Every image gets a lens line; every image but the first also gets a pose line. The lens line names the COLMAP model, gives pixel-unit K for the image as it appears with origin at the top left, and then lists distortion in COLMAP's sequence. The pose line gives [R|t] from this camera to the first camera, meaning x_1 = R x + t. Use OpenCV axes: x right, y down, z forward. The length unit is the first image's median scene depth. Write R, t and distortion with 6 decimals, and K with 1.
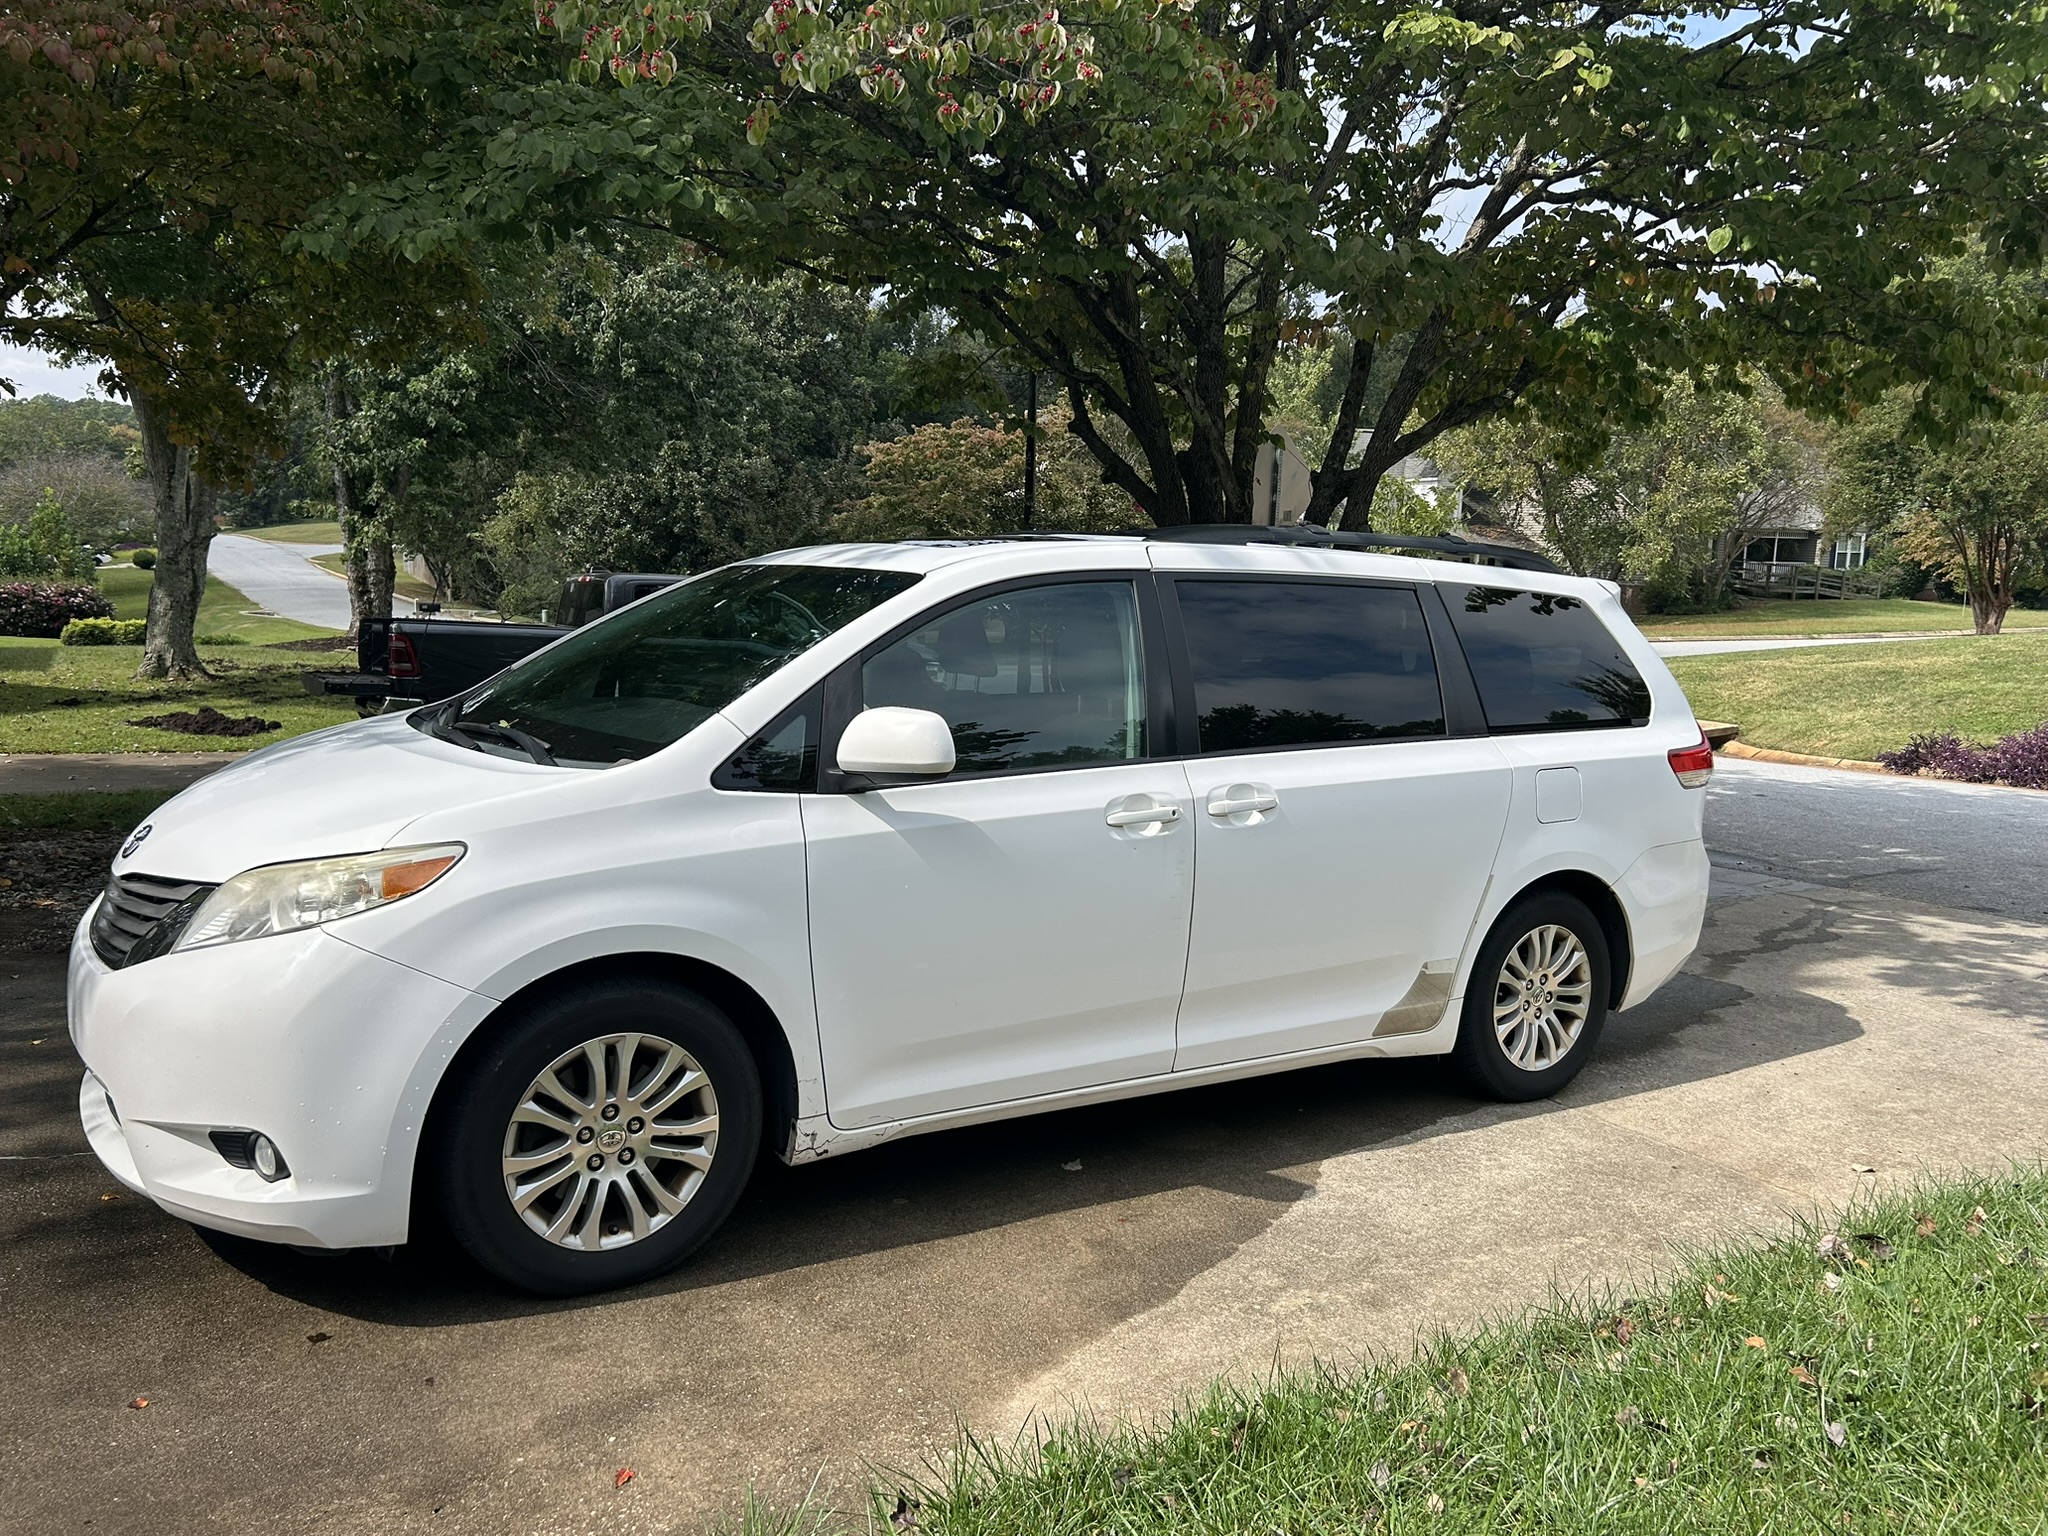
lens RADIAL K [[1558.3, 0, 1028.1], [0, 1558.3, 766.3], [0, 0, 1]] dist [0.007935, -0.007743]
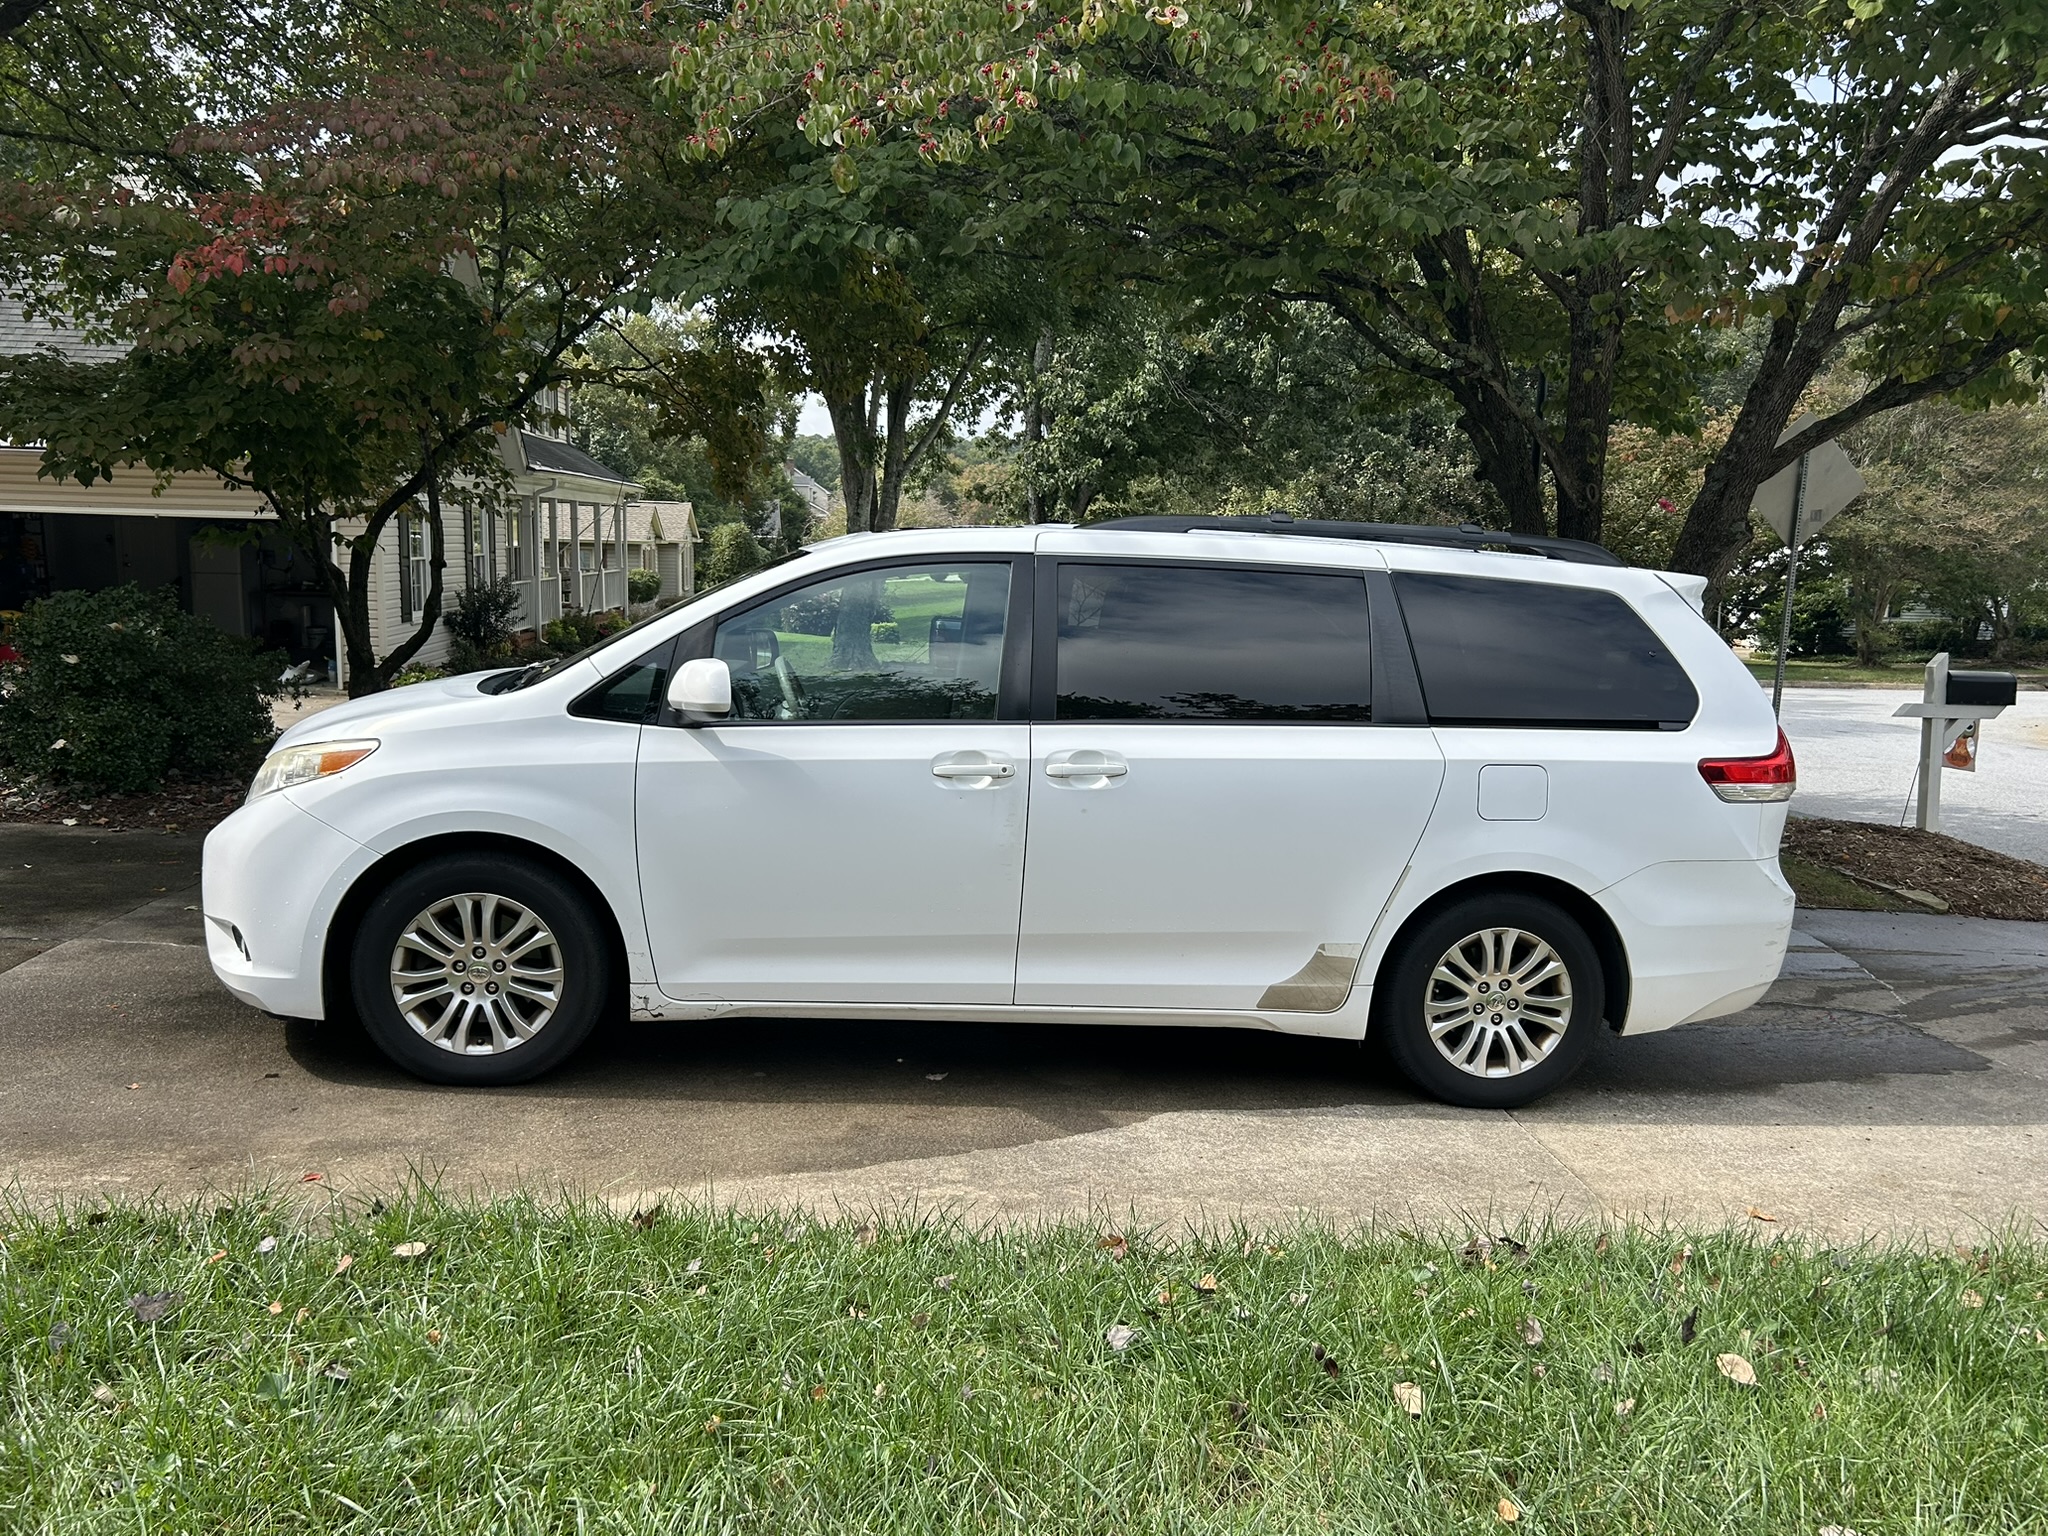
lens RADIAL K [[1588.0, 0, 1038.0], [0, 1588.0, 788.1], [0, 0, 1]] dist [0.036444, -0.045899]
pose [[0.894583, 0.065430, -0.442086, 0.550662], [-0.065100, 0.997751, 0.015936, 0.020763], [0.442135, 0.014524, 0.896831, -0.010573]]
